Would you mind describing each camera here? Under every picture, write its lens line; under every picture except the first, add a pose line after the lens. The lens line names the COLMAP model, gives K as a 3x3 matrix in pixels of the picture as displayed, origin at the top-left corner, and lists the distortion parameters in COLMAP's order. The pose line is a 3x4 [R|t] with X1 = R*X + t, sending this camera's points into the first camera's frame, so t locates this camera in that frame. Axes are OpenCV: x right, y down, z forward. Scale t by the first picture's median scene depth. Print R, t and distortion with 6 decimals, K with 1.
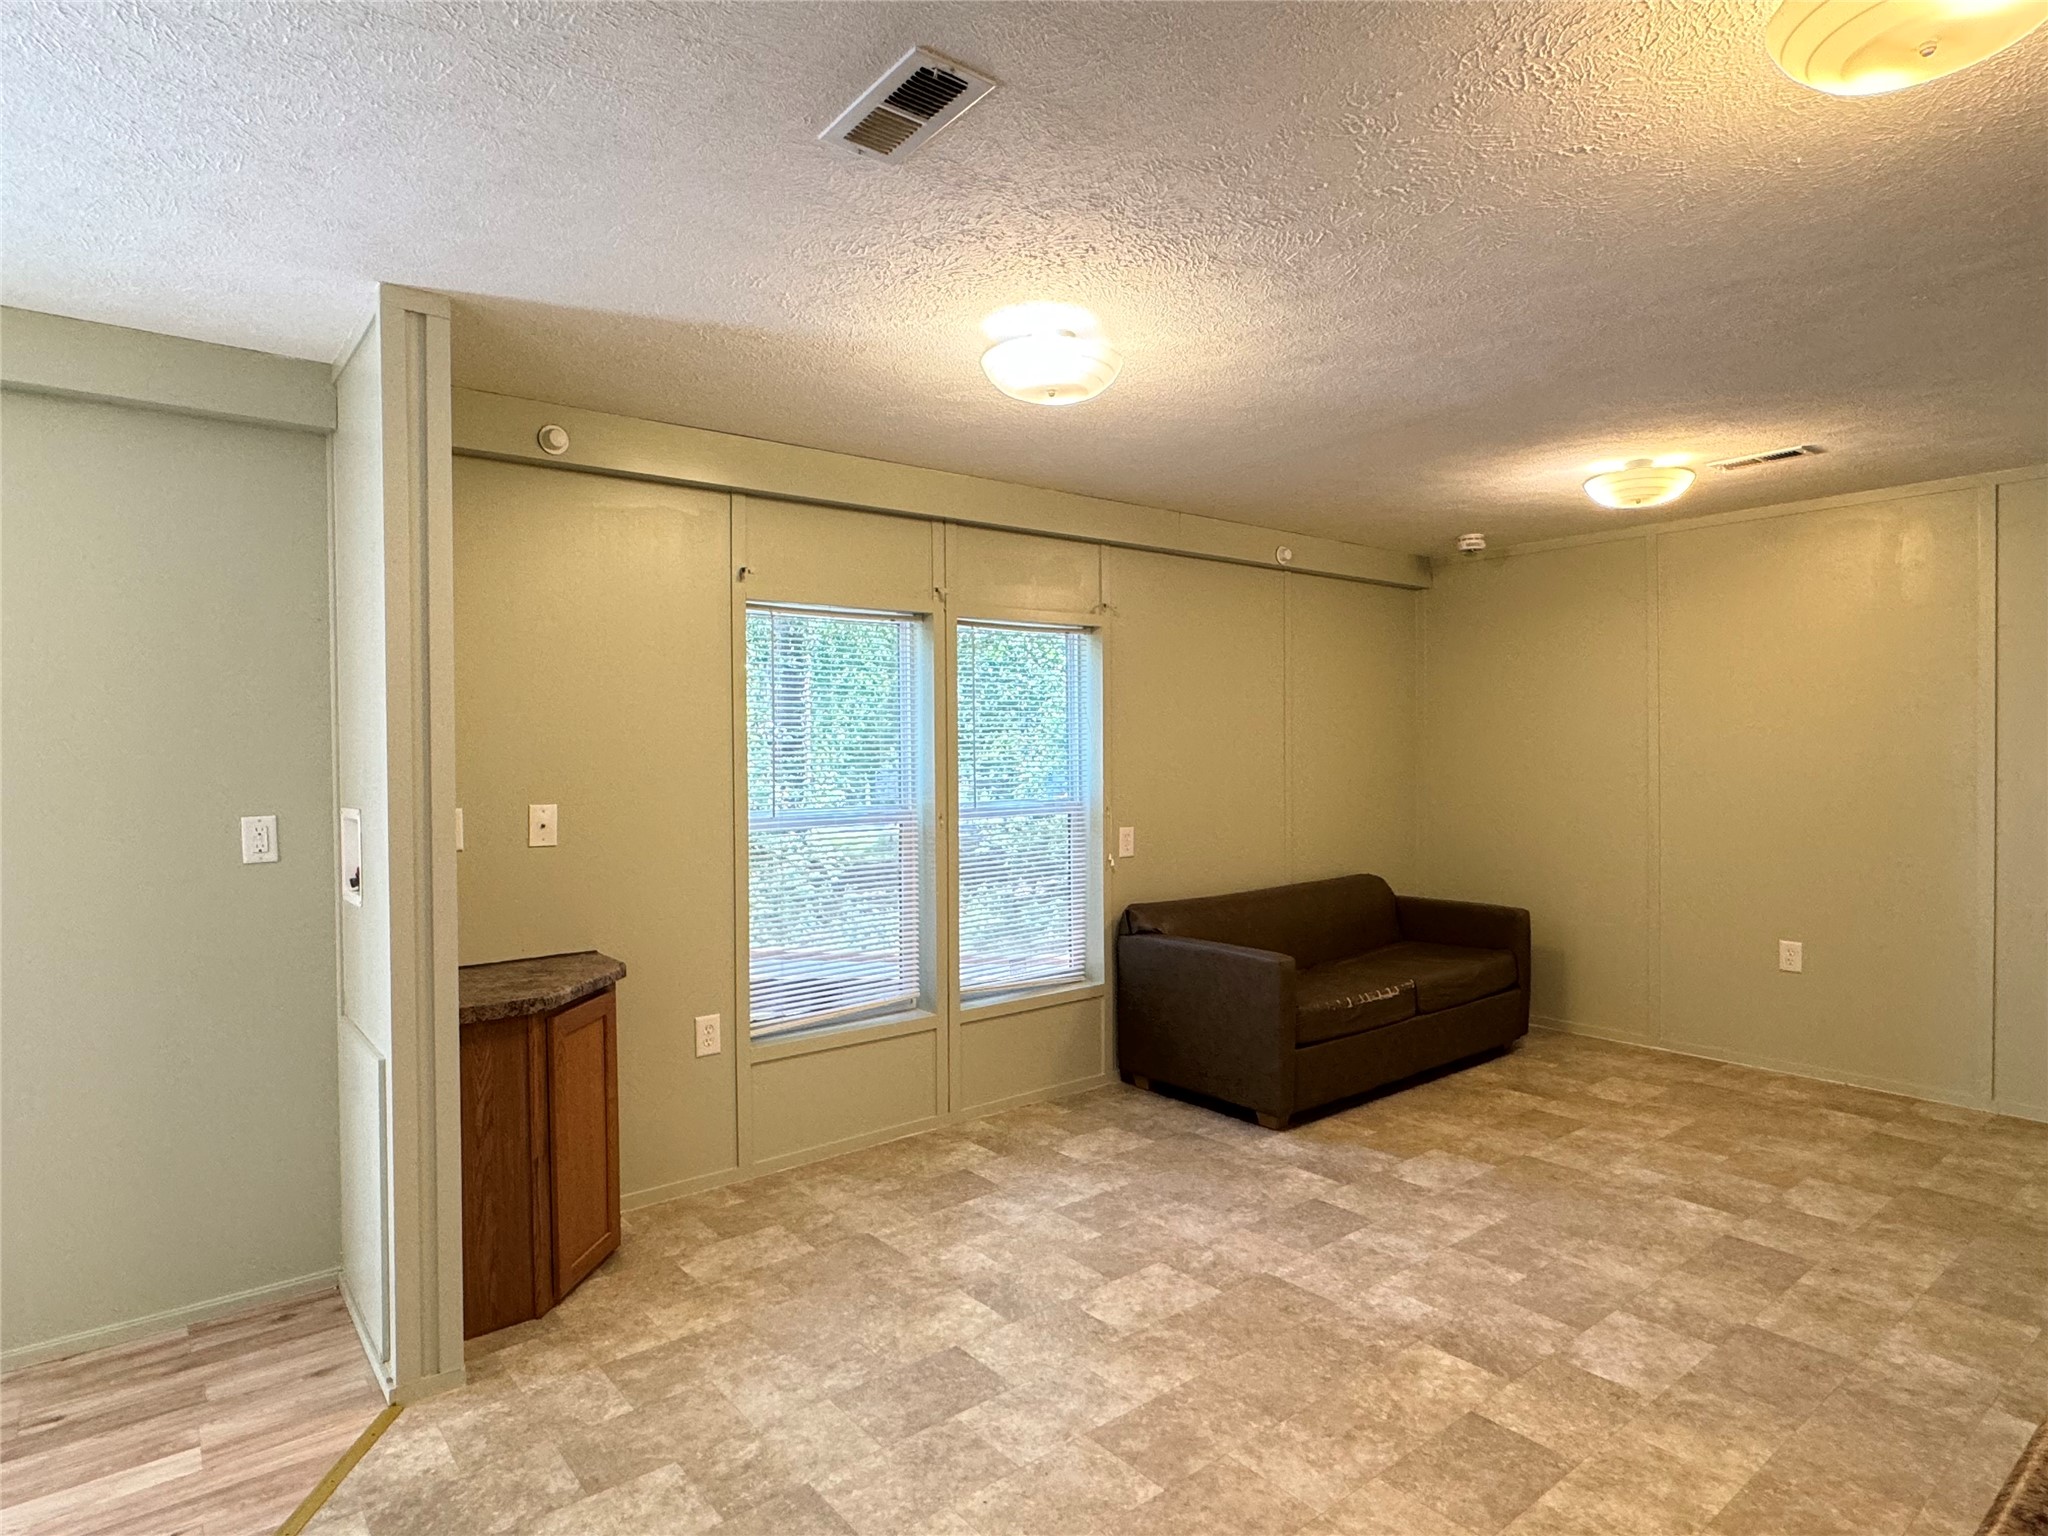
lens RADIAL K [[1130.5, 0, 1021.4], [0, 1130.5, 766.5], [0, 0, 1]] dist [-0.003340, 0.002053]
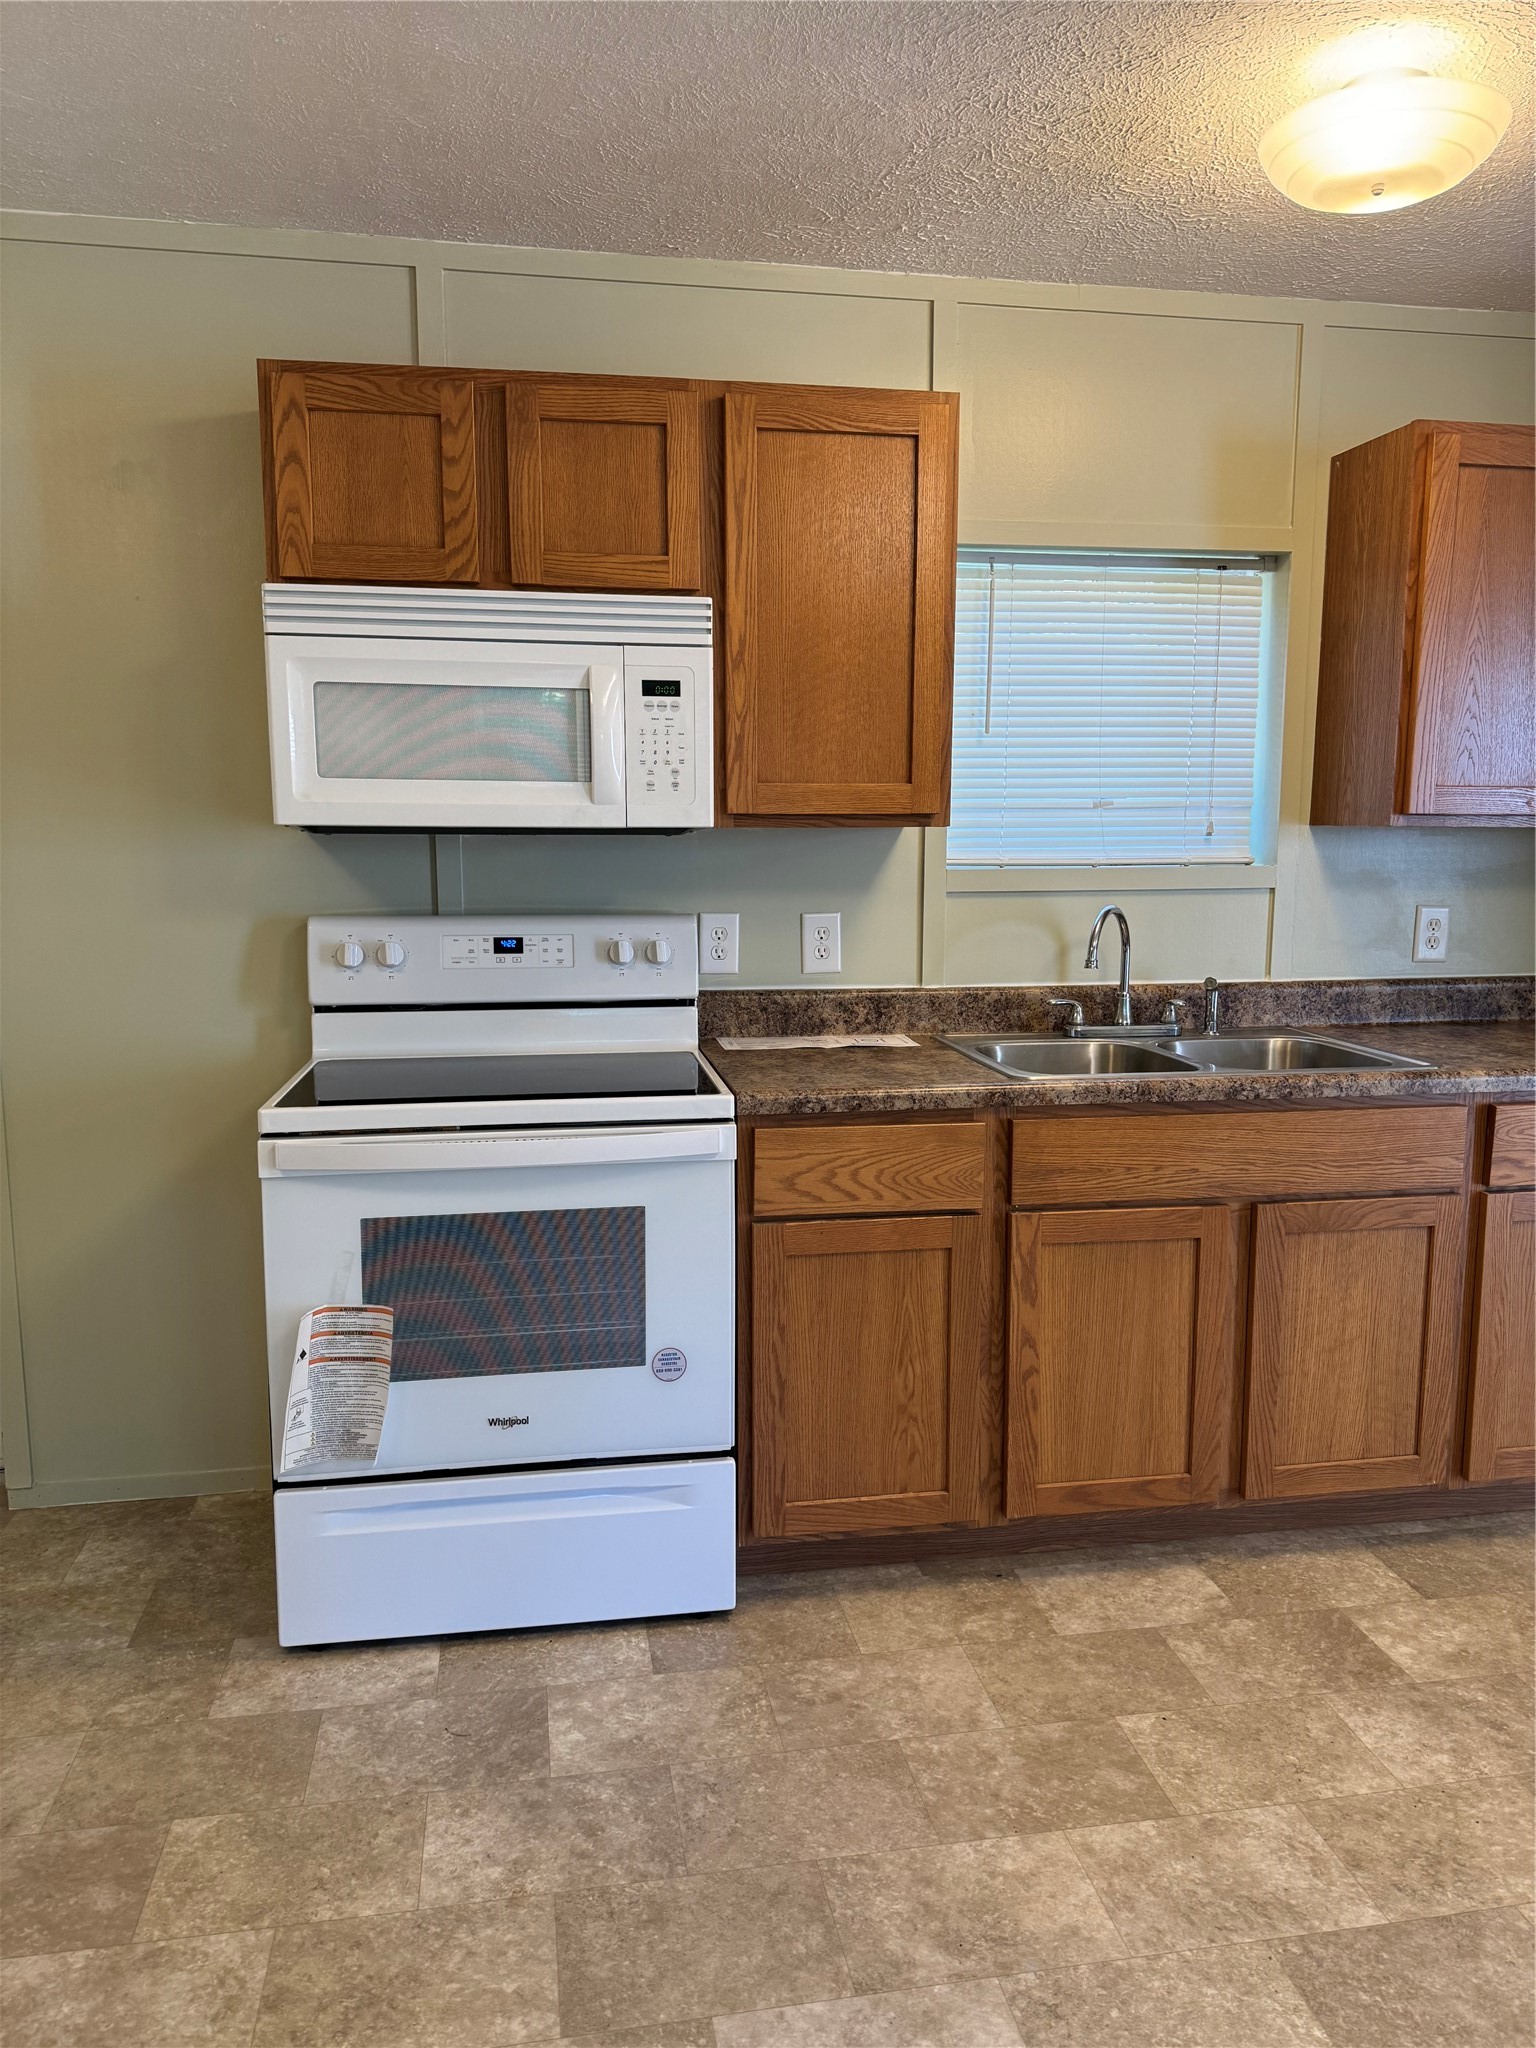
lens RADIAL K [[1430.3, 0, 759.5], [0, 1430.3, 1028.3], [0, 0, 1]] dist [0.102336, -0.159071]
pose [[-0.876338, -0.061877, 0.477706, 0.236862], [0.011251, 0.988815, 0.148719, -0.004157], [-0.481565, 0.135703, -0.865840, 1.081691]]
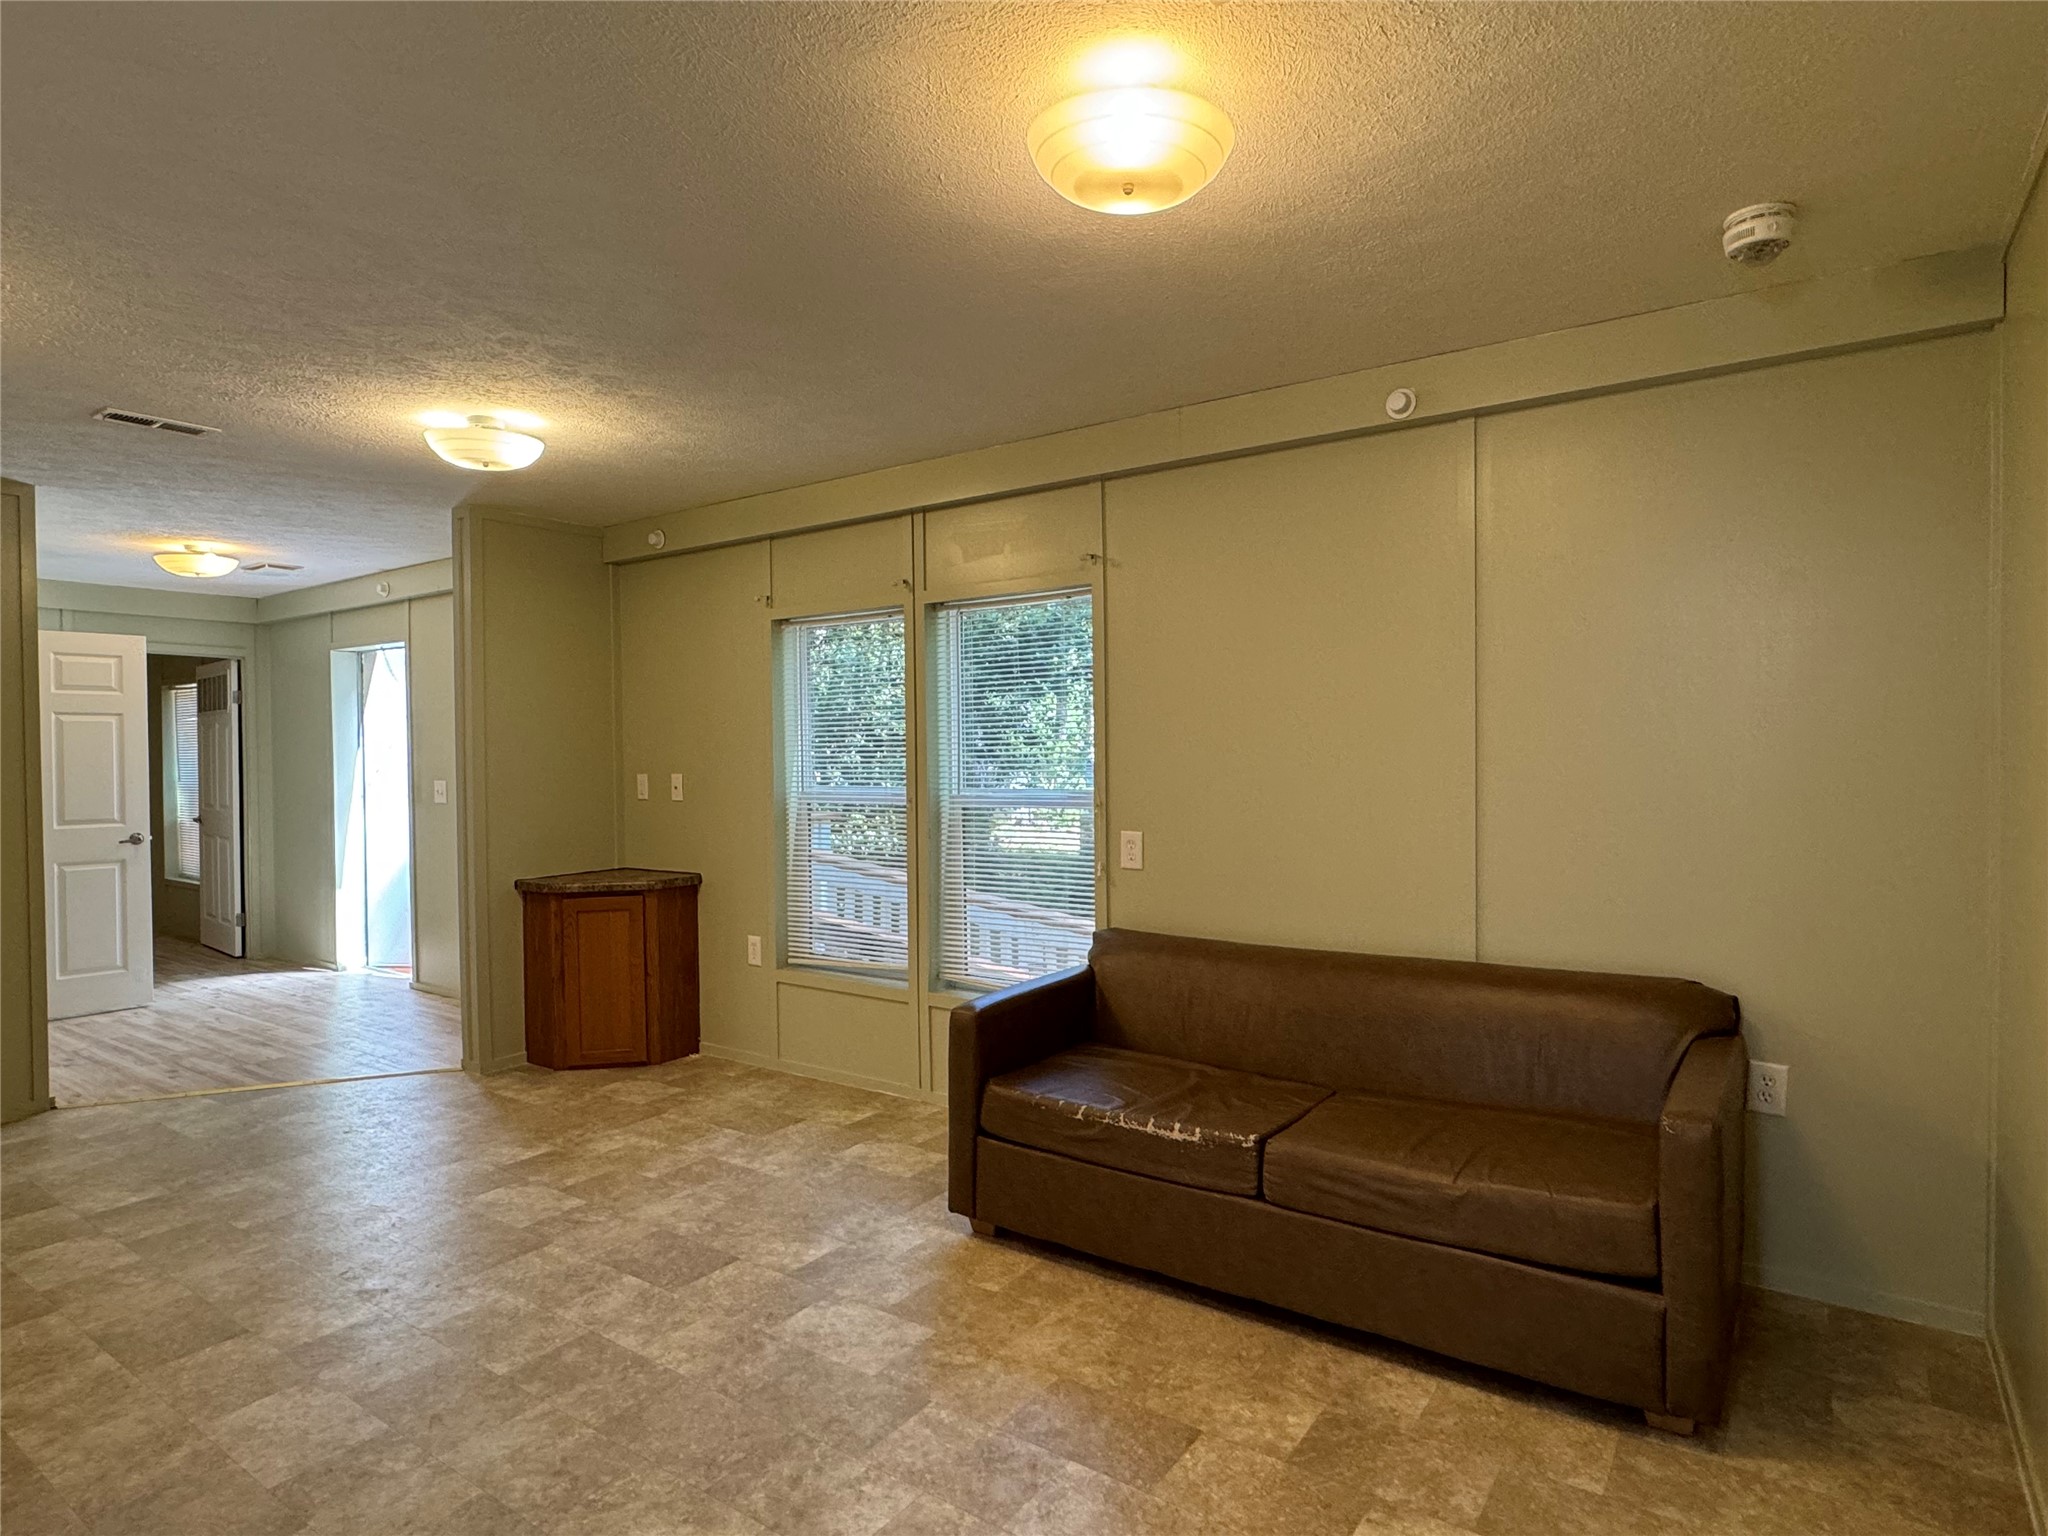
lens RADIAL K [[1131.7, 0, 1020.4], [0, 1131.7, 761.0], [0, 0, 1]] dist [-0.003011, 0.000992]
pose [[0.280003, 0.020731, -0.959775, 1.118999], [-0.001312, 0.999774, 0.021213, -0.017118], [0.959998, -0.004680, 0.279967, 0.944986]]
